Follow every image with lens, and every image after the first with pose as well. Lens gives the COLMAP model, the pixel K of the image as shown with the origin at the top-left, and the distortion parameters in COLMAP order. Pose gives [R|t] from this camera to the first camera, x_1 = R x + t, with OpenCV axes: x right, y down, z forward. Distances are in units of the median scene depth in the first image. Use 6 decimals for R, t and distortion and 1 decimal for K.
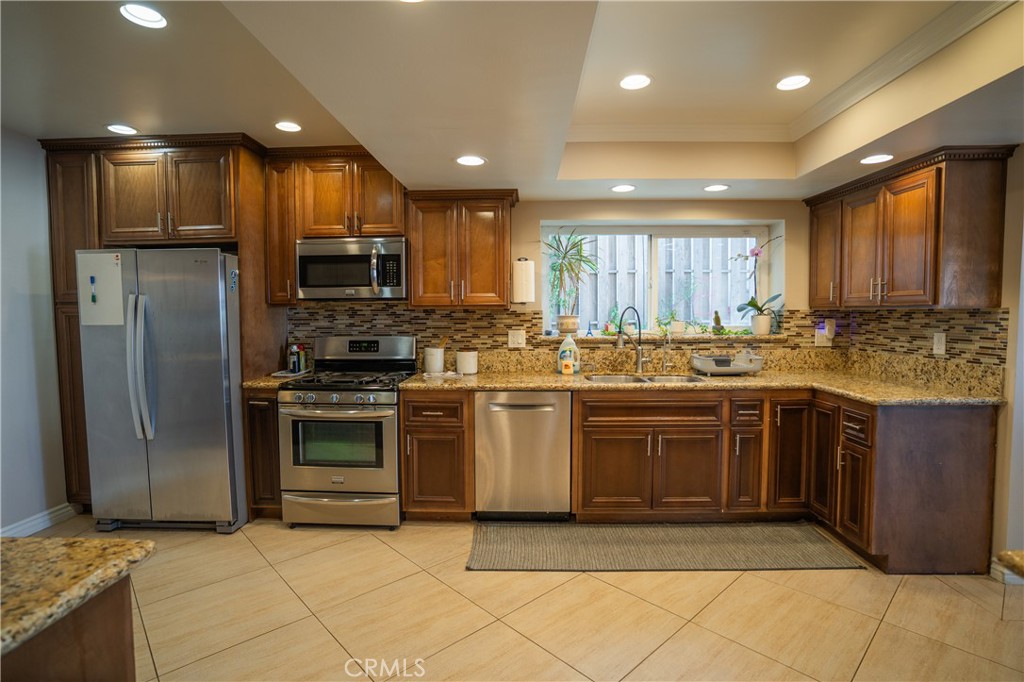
lens RADIAL K [[507.3, 0, 509.2], [0, 507.3, 338.0], [0, 0, 1]] dist [-0.072641, 0.035899]
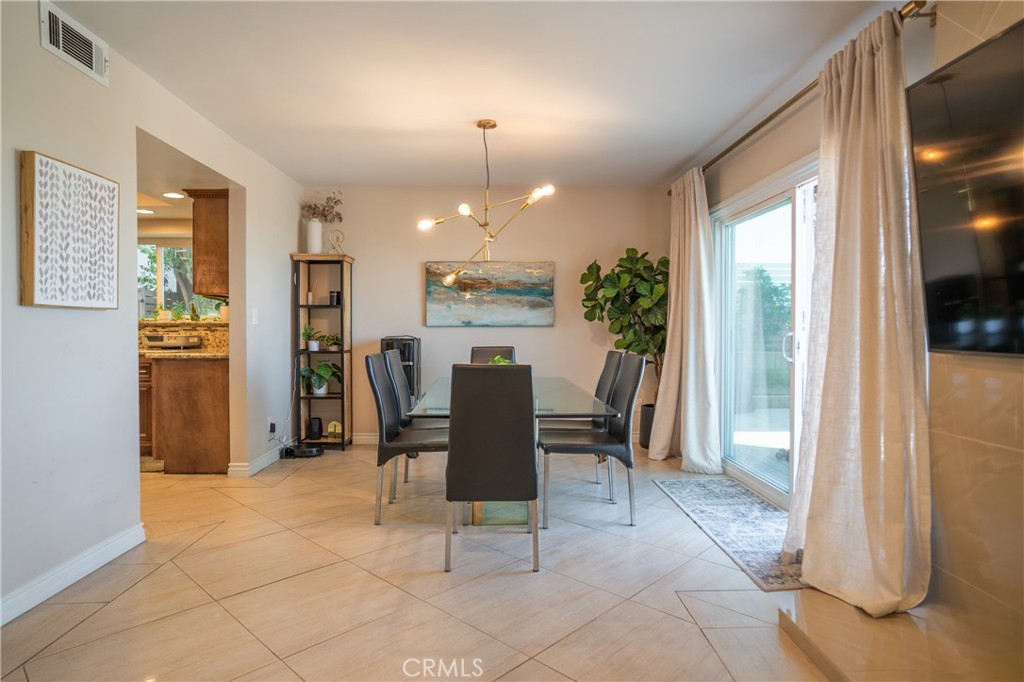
lens RADIAL K [[578.2, 0, 516.5], [0, 578.2, 340.2], [0, 0, 1]] dist [-0.023036, 0.000373]
pose [[0.998311, 0.005269, 0.057855, 1.223513], [-0.003450, 0.999498, -0.031499, 0.091707], [-0.057992, 0.031247, 0.997828, -0.566721]]
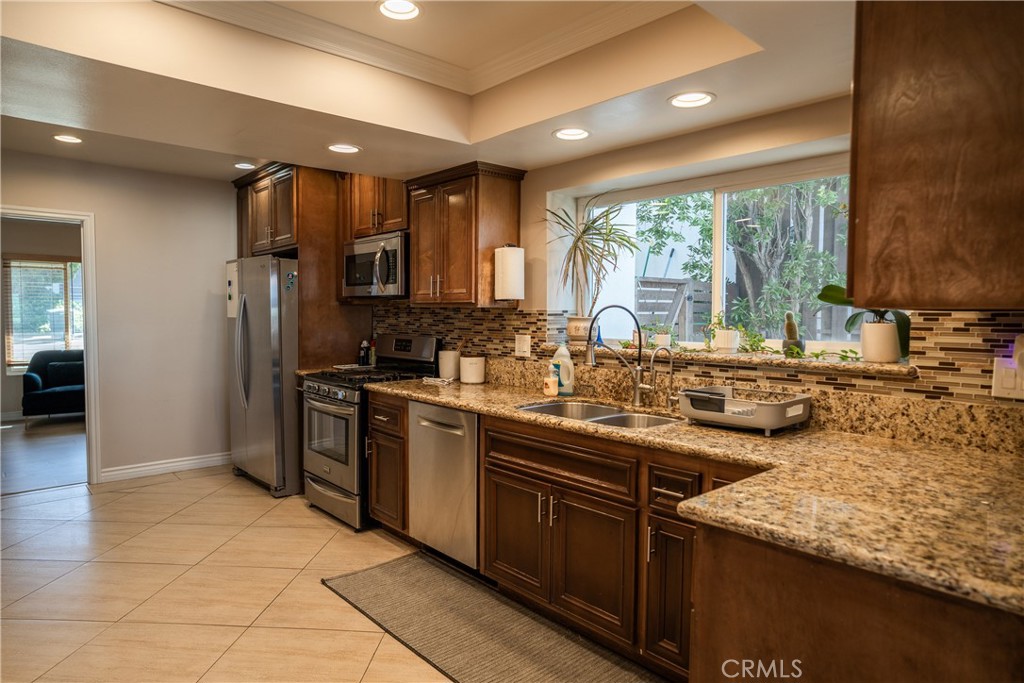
lens RADIAL K [[613.8, 0, 512.0], [0, 613.8, 341.5], [0, 0, 1]] dist [-0.020045, 0.001212]
pose [[0.690341, 0.045025, -0.722082, 0.718670], [-0.048309, 0.998703, 0.016088, -0.019910], [0.721870, 0.023777, 0.691620, 0.331911]]
